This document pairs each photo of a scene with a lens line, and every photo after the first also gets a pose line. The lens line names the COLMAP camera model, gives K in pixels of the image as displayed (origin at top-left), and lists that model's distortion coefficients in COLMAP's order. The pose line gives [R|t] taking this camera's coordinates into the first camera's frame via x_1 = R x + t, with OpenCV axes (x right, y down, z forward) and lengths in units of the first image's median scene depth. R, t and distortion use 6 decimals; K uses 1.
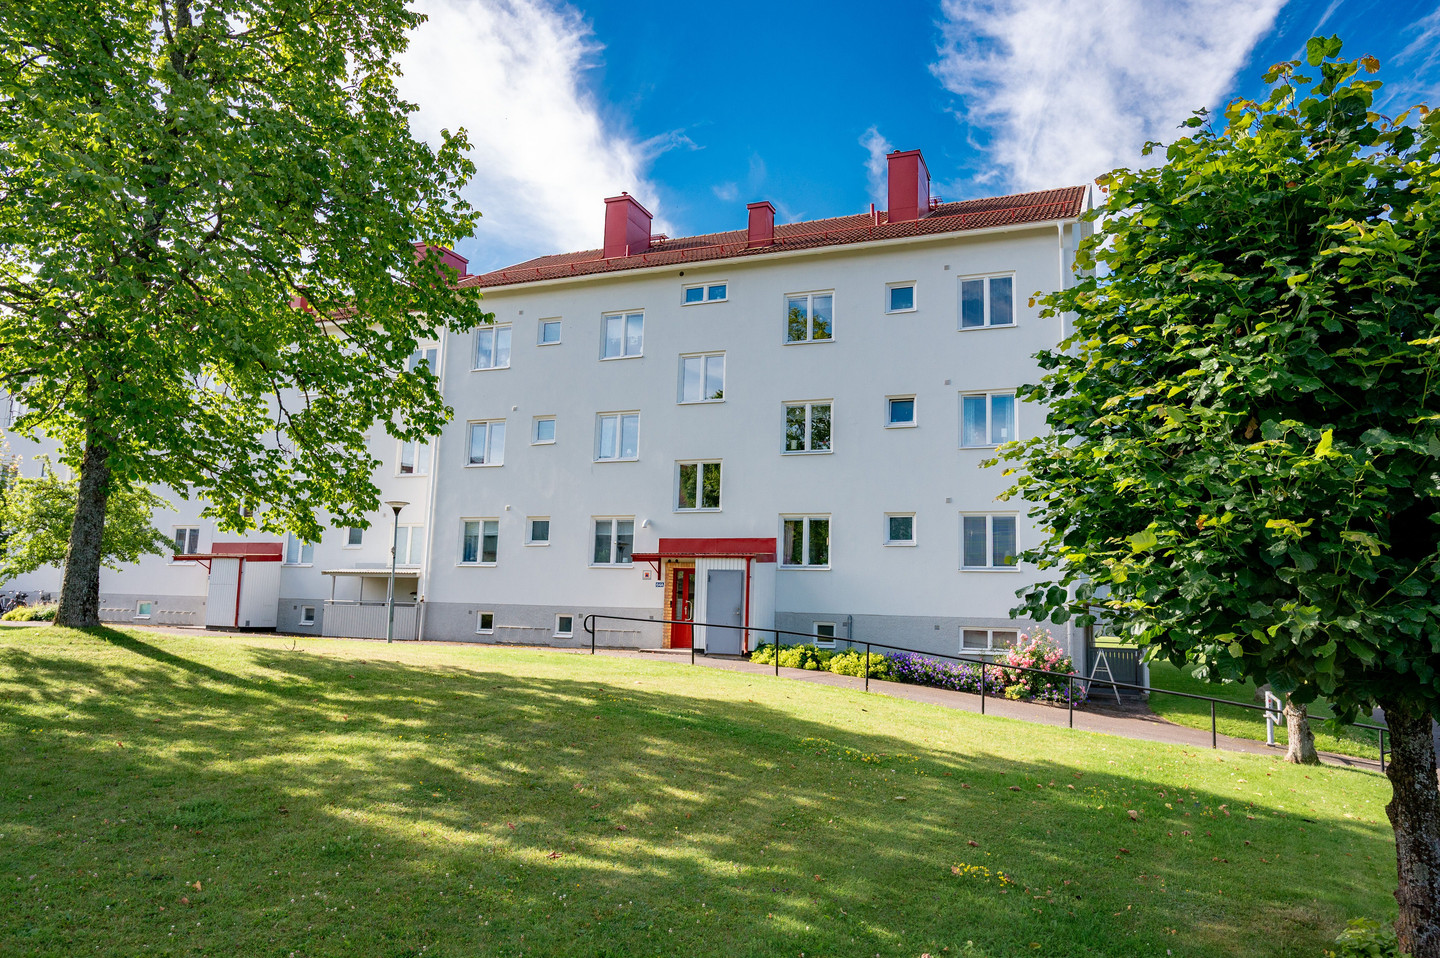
lens RADIAL K [[1048.4, 0, 735.6], [0, 1048.4, 468.2], [0, 0, 1]] dist [-0.005125, -0.012324]
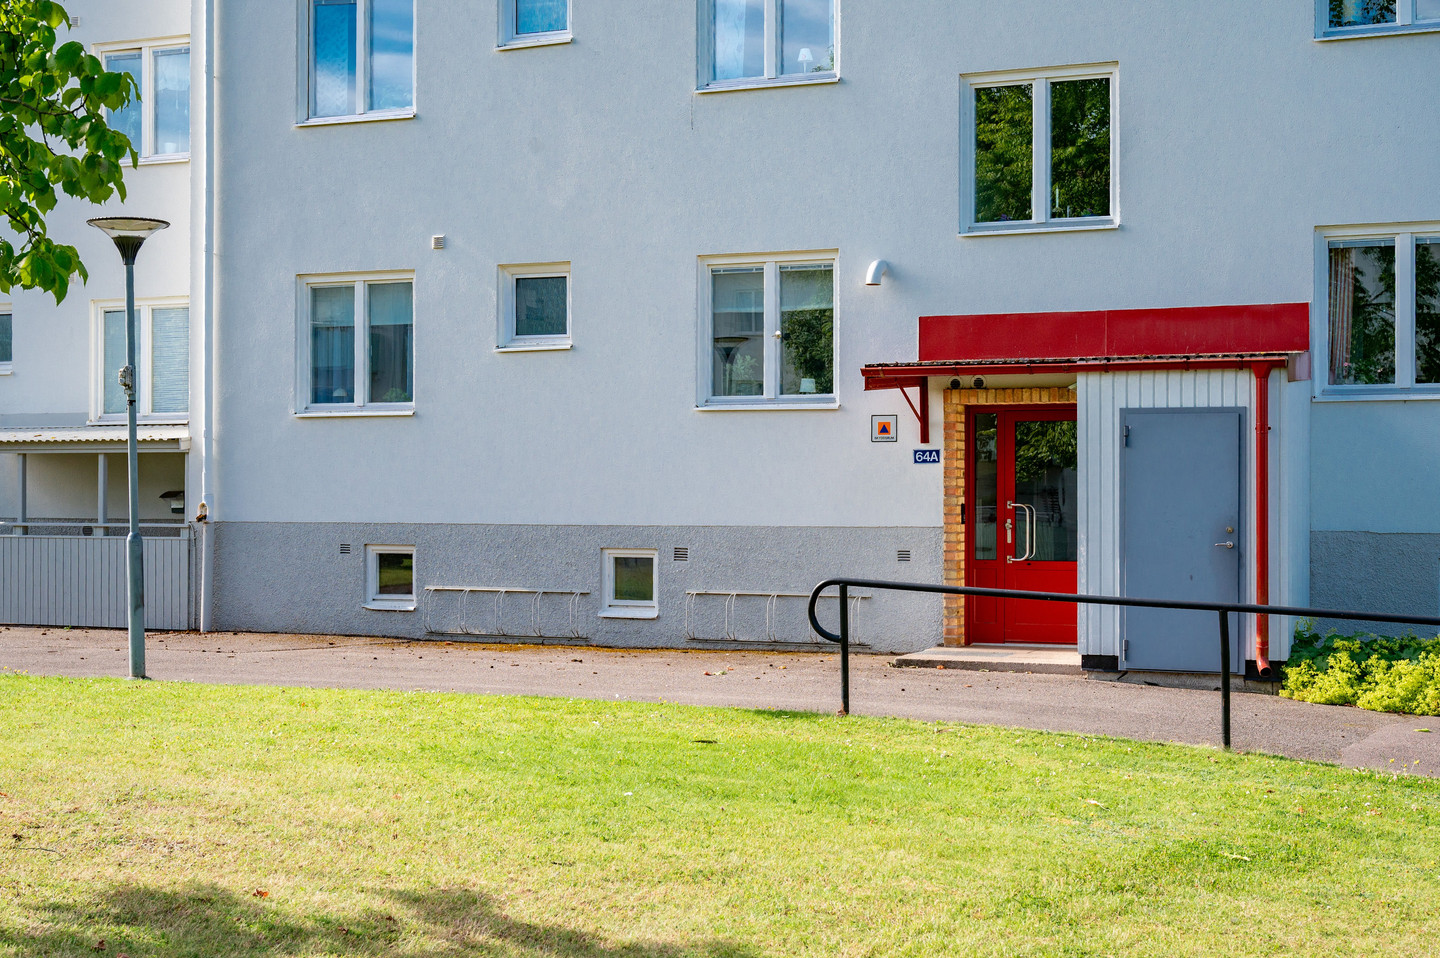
lens RADIAL K [[1981.9, 0, 714.1], [0, 1981.9, 476.4], [0, 0, 1]] dist [-0.045734, 0.000000]
pose [[0.999570, -0.029170, 0.003028, -0.137925], [0.028459, 0.989746, 0.139973, 0.027270], [-0.007080, -0.139826, 0.990151, 0.370865]]
